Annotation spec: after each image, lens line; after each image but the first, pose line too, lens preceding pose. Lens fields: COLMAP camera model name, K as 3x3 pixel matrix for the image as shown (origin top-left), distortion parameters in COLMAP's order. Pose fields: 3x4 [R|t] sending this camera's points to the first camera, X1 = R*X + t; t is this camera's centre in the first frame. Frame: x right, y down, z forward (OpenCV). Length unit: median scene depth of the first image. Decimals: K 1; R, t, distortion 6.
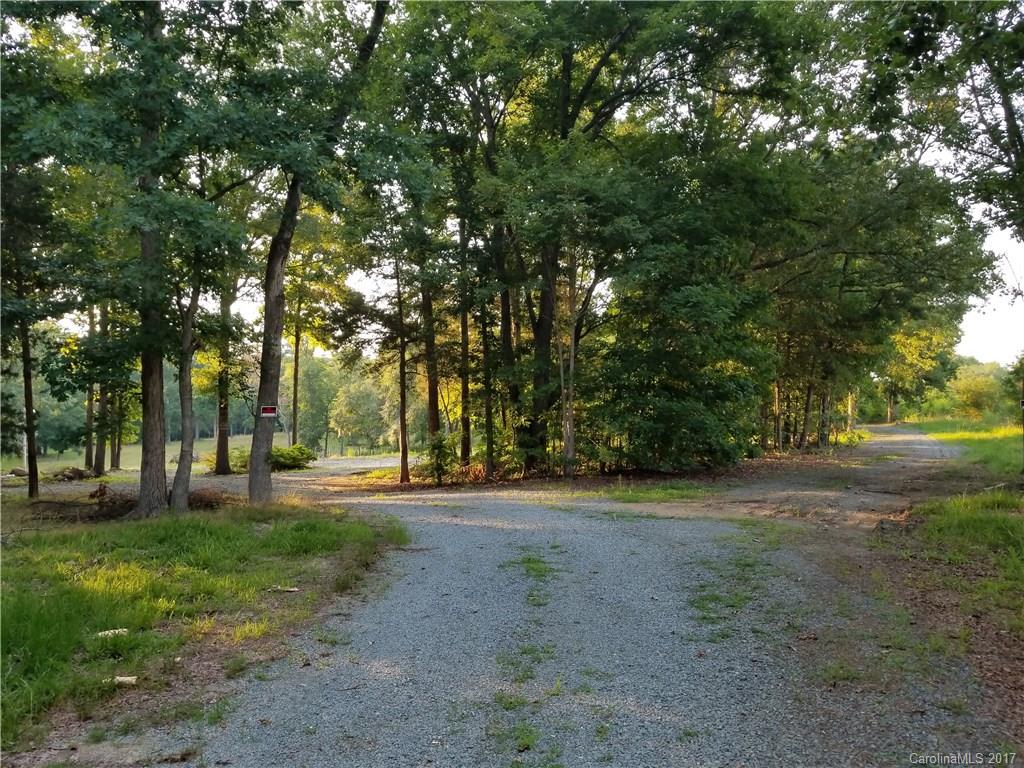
lens RADIAL K [[803.8, 0, 503.7], [0, 803.8, 360.3], [0, 0, 1]] dist [0.075561, -0.127985]
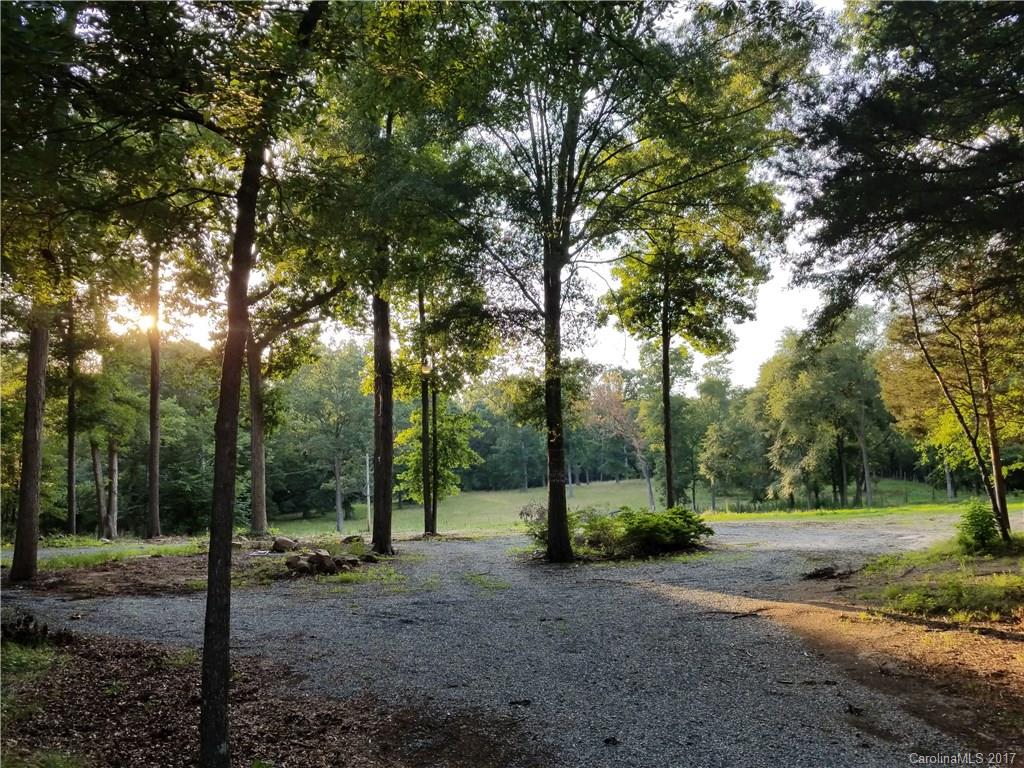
lens RADIAL K [[803.8, 0, 503.7], [0, 803.8, 360.3], [0, 0, 1]] dist [0.075561, -0.127985]
pose [[0.909467, -0.058939, -0.411577, -0.054205], [0.035968, 0.997343, -0.063343, 0.013094], [0.414217, 0.042805, 0.909171, 0.177977]]
